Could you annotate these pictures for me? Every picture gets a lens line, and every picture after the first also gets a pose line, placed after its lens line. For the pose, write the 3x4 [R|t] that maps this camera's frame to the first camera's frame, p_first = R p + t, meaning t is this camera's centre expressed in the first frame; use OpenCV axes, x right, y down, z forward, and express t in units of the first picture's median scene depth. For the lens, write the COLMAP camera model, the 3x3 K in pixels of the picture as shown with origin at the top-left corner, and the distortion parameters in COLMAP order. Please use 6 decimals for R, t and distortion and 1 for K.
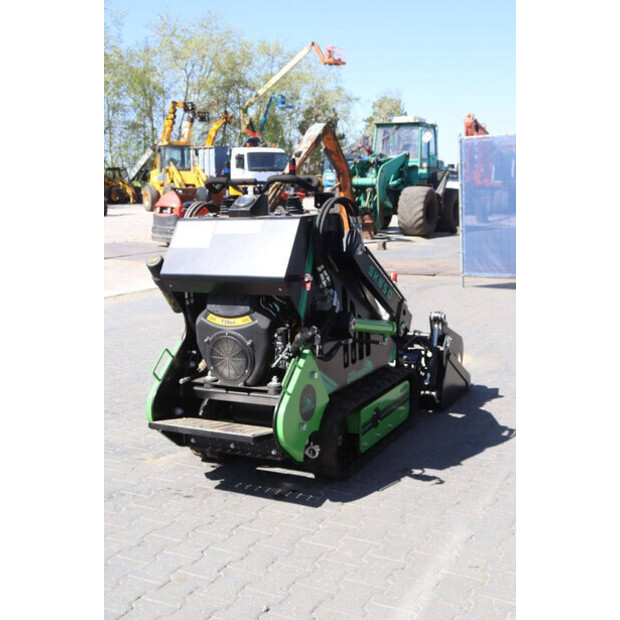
lens RADIAL K [[802.1, 0, 309.9], [0, 802.1, 310.1], [0, 0, 1]] dist [0.001336, 0.000000]
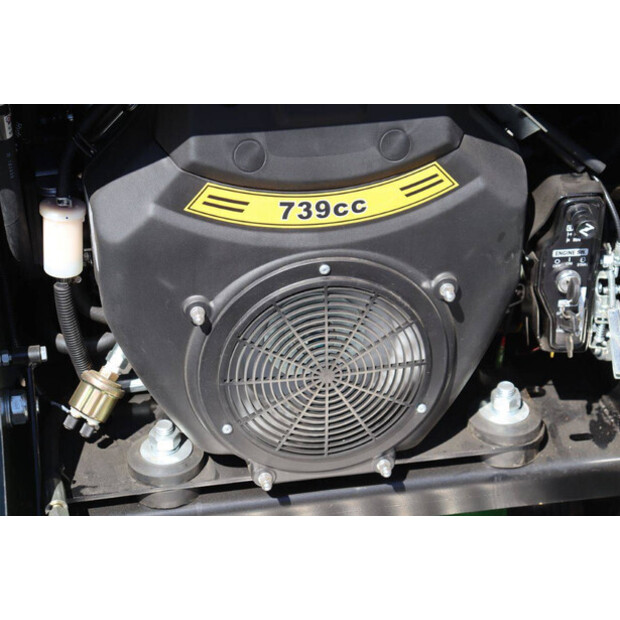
lens RADIAL K [[1464.5, 0, 312.5], [0, 1464.5, 309.0], [0, 0, 1]] dist [0.421756, 0.000000]
pose [[0.792653, -0.288480, 0.537104, -0.300462], [0.081113, 0.923038, 0.376060, -0.096623], [-0.604254, -0.254518, 0.755048, 0.717743]]
